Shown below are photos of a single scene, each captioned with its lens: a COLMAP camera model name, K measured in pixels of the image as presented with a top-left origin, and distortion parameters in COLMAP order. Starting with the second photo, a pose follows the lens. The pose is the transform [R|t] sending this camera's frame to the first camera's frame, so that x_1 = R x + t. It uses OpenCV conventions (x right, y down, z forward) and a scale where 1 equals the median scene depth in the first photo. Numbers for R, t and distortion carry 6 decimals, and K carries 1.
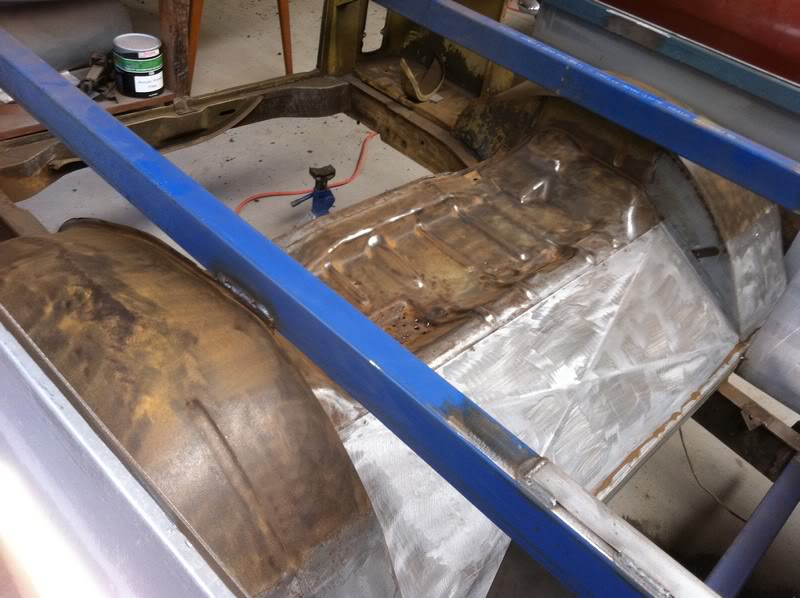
lens RADIAL K [[719.9, 0, 400.0], [0, 719.9, 299.0], [0, 0, 1]] dist [0.005203, -0.066607]
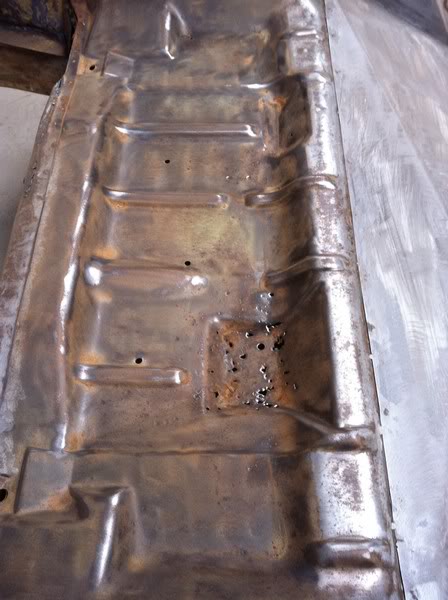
lens RADIAL K [[539.9, 0, 224.0], [0, 539.9, 300.0], [0, 0, 1]] dist [0.005203, -0.066607]
pose [[0.708971, -0.683612, 0.173303, -0.047213], [0.559637, 0.694883, 0.451602, -0.192454], [-0.429146, -0.223186, 0.875227, 0.512440]]
